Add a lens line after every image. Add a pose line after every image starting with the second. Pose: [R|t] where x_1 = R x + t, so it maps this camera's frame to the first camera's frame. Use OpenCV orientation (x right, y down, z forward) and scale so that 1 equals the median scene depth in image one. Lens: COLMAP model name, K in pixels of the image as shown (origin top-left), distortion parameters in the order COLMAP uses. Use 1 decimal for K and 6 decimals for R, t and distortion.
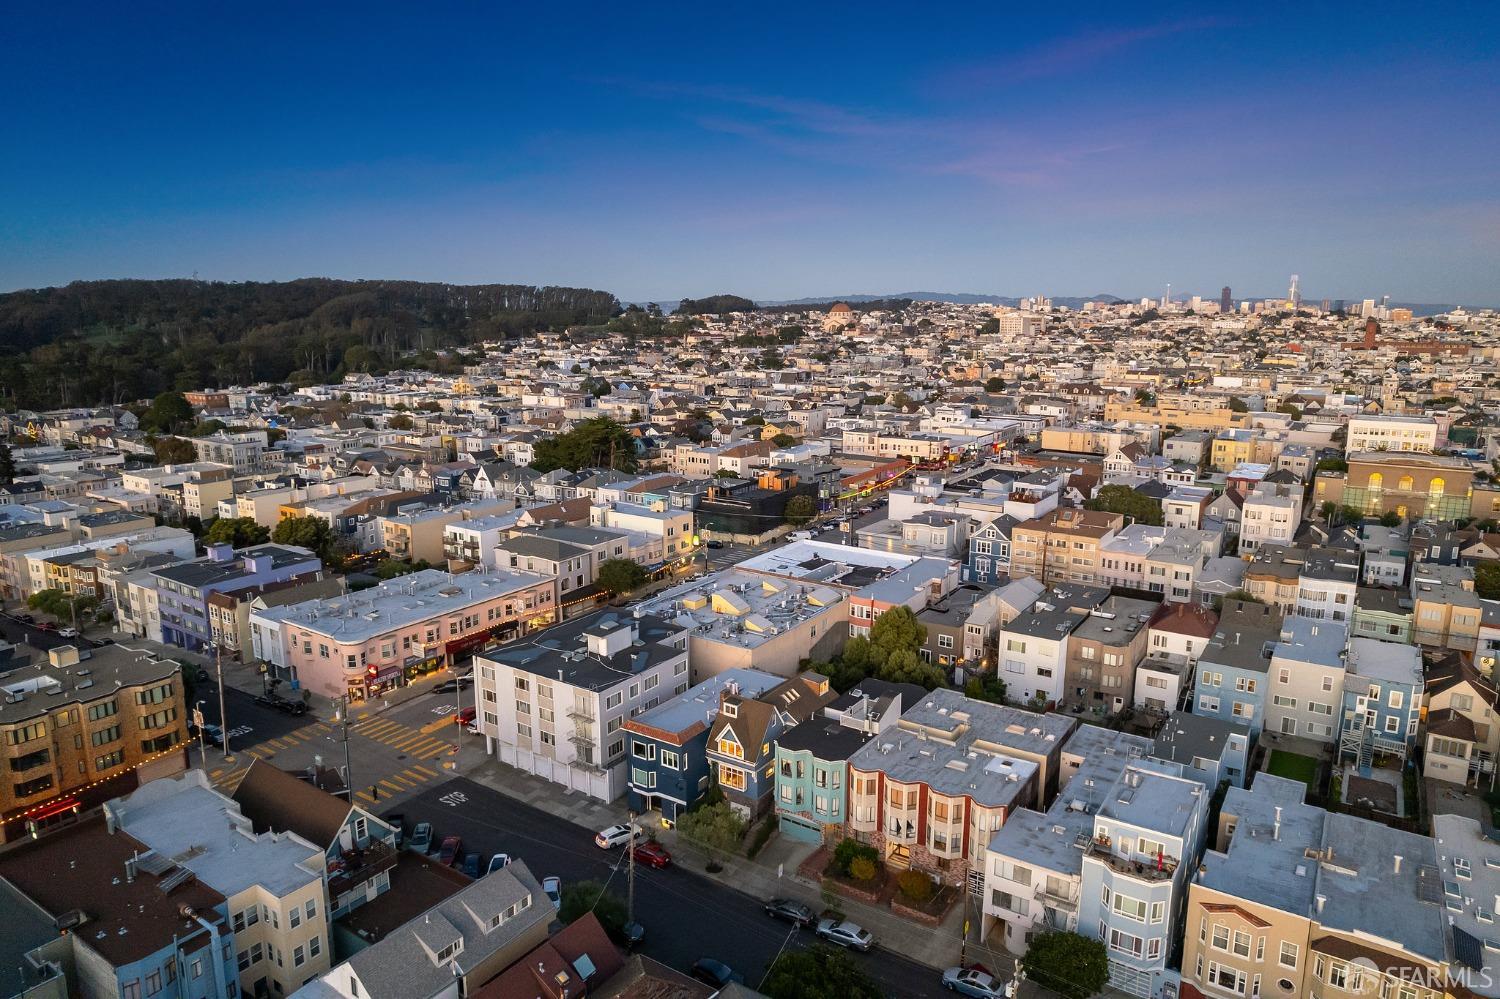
lens RADIAL K [[959.8, 0, 758.6], [0, 959.8, 501.2], [0, 0, 1]] dist [-0.069666, 0.058834]
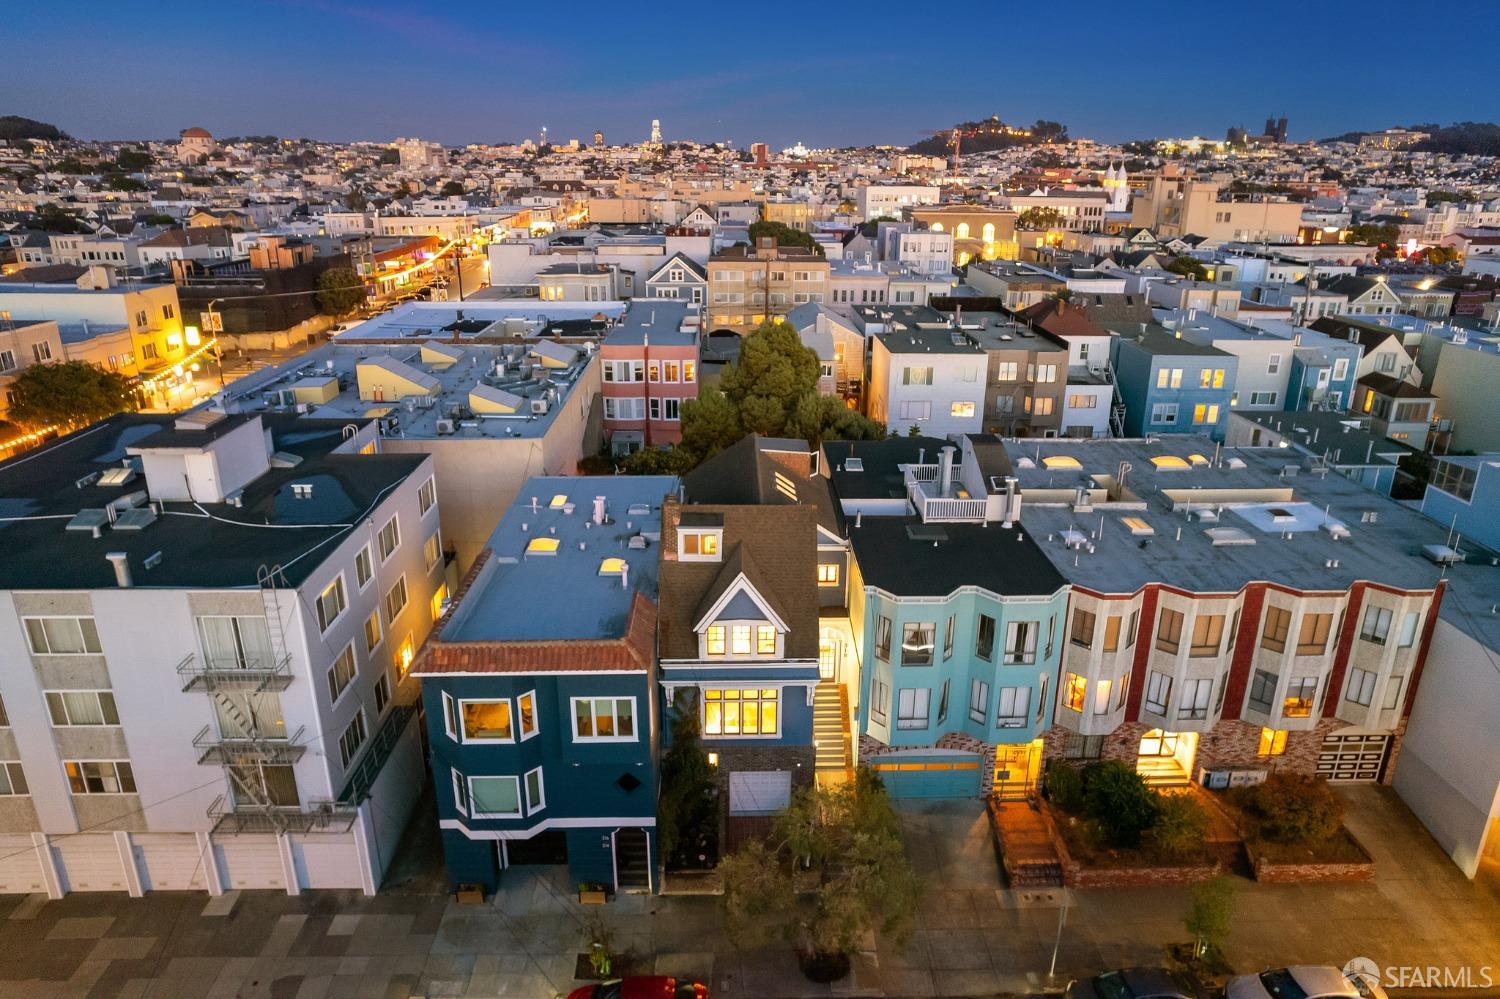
lens RADIAL K [[965.8, 0, 759.2], [0, 965.8, 499.0], [0, 0, 1]] dist [-0.082862, 0.073413]
pose [[0.817775, -0.188237, 0.543885, -0.163972], [0.108294, 0.978450, 0.175810, 0.106540], [-0.565257, -0.084873, 0.820537, 0.526091]]
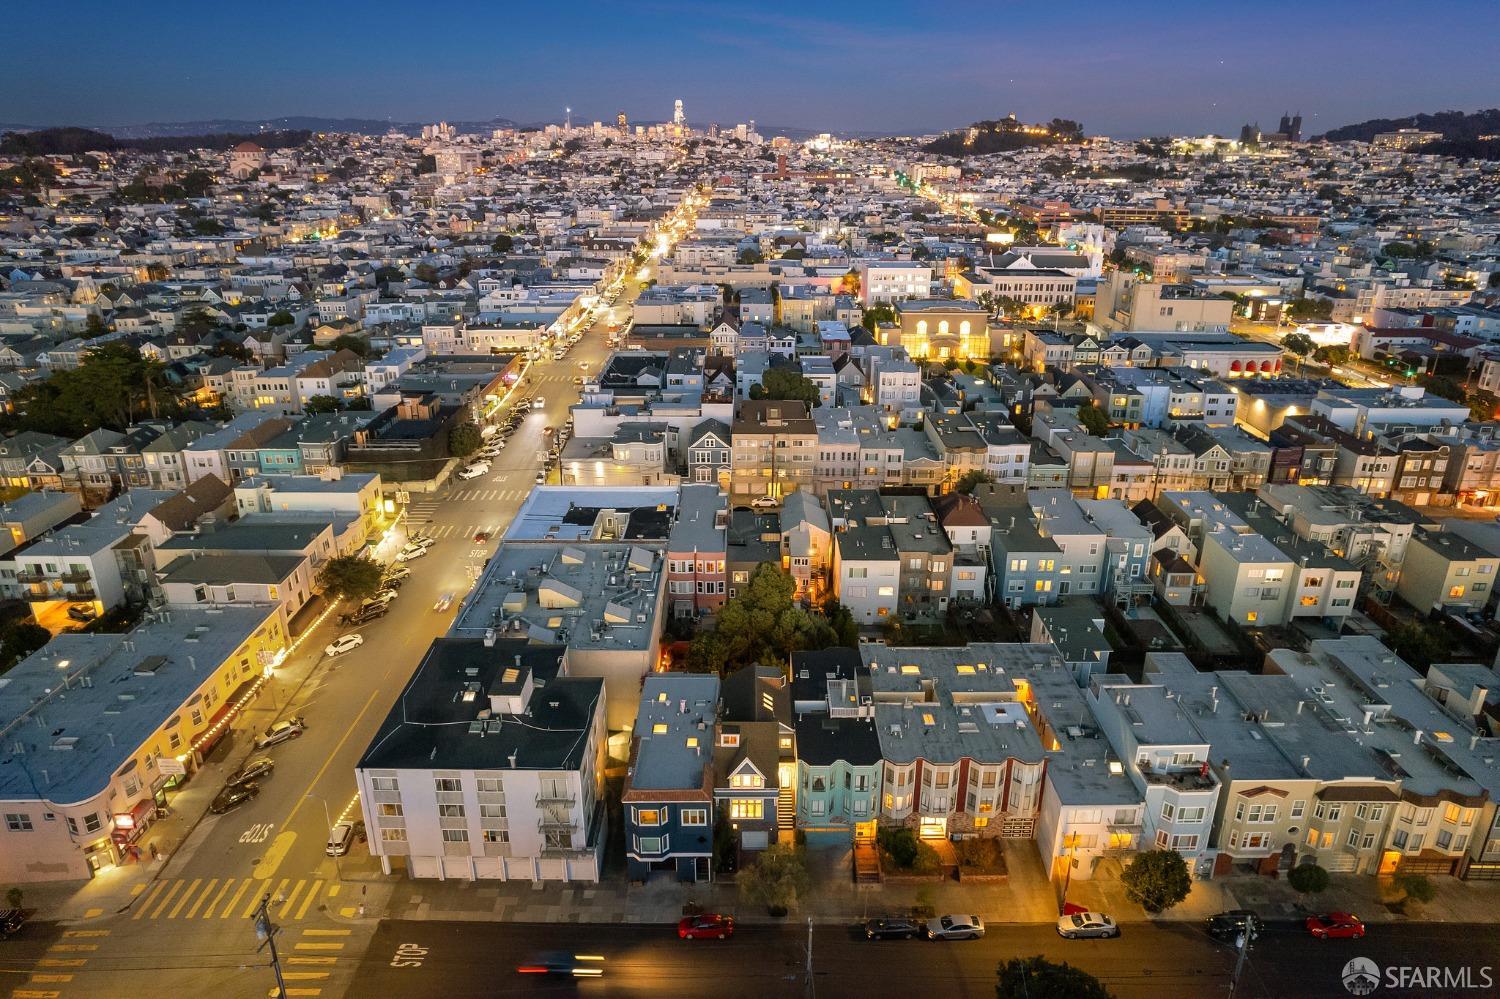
lens RADIAL K [[959.8, 0, 758.6], [0, 959.8, 501.2], [0, 0, 1]] dist [-0.069666, 0.058834]
pose [[0.830643, -0.198031, 0.520399, -0.334208], [0.106658, 0.973899, 0.200361, -0.138633], [-0.546494, -0.110923, 0.830084, 0.202393]]
